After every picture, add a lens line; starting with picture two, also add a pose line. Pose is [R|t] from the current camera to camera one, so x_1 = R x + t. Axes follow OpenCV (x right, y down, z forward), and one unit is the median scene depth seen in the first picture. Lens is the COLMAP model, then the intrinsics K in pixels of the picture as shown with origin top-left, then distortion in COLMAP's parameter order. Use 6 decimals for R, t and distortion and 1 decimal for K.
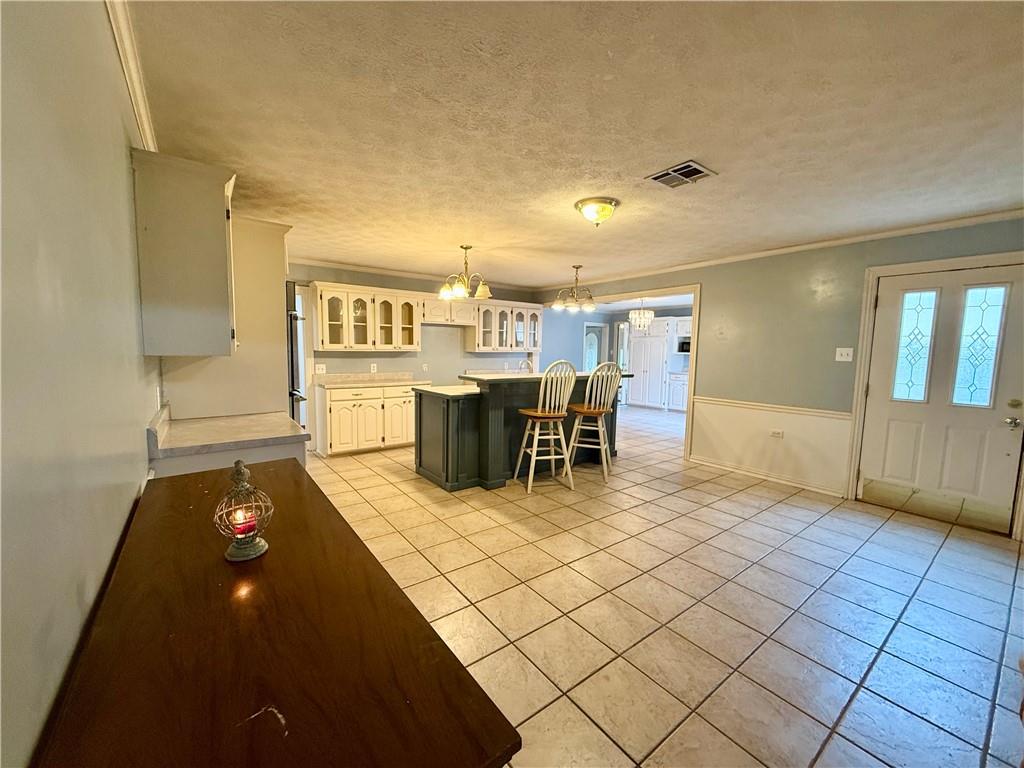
lens RADIAL K [[408.1, 0, 514.8], [0, 408.1, 383.4], [0, 0, 1]] dist [-0.002760, 0.000544]
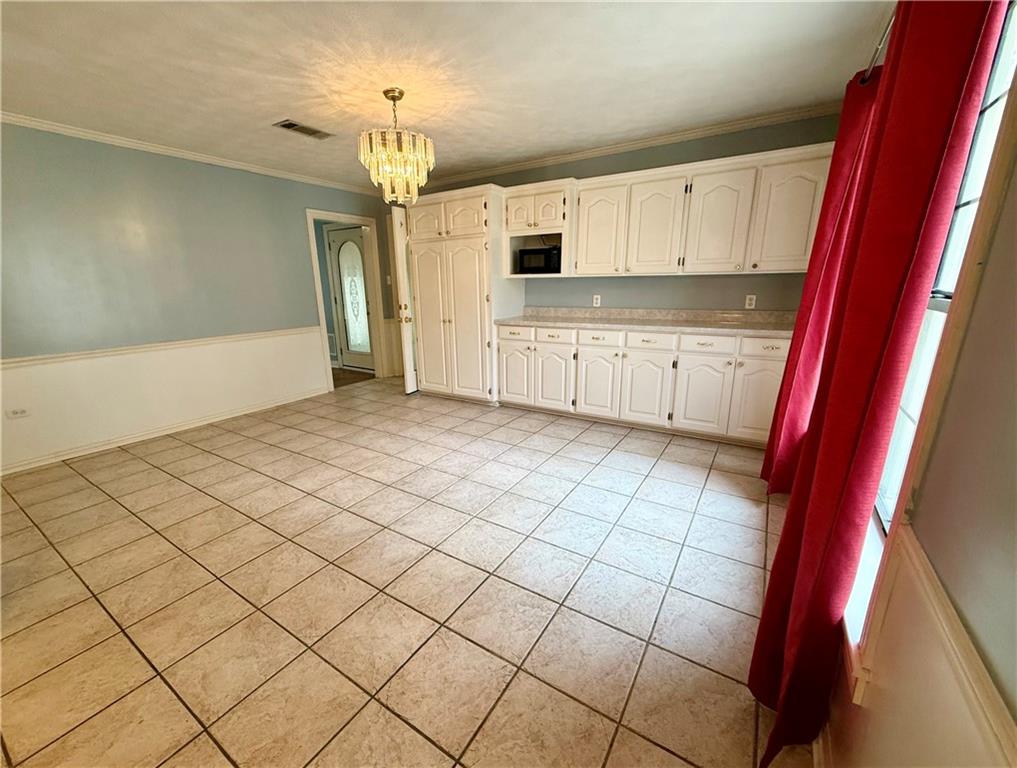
lens RADIAL K [[411.1, 0, 503.1], [0, 411.1, 394.1], [0, 0, 1]] dist [0.002296, 0.000035]
pose [[0.942231, -0.112666, 0.315447, 0.535529], [0.055018, 0.981001, 0.186039, -0.075074], [-0.330414, -0.157937, 0.930528, 1.293459]]
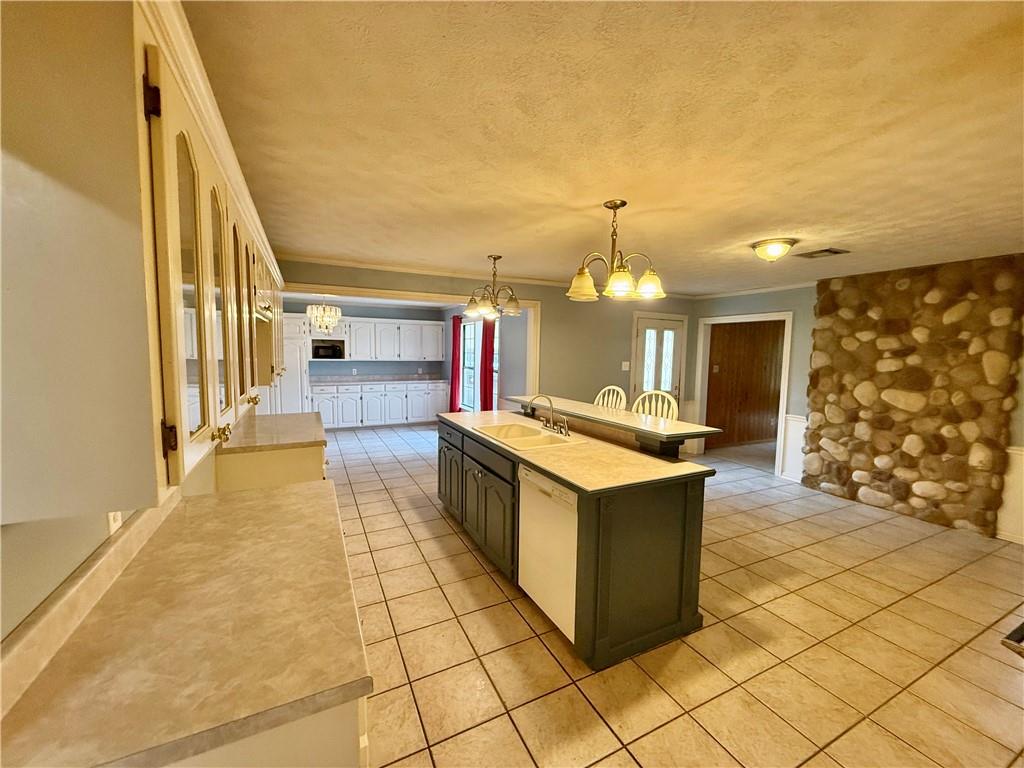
lens RADIAL K [[408.1, 0, 510.3], [0, 408.1, 383.0], [0, 0, 1]] dist [-0.002760, 0.000544]
pose [[0.197183, -0.091656, 0.976073, -0.710049], [0.071505, 0.994313, 0.078924, -0.147621], [-0.977756, 0.054231, 0.202615, 1.045586]]
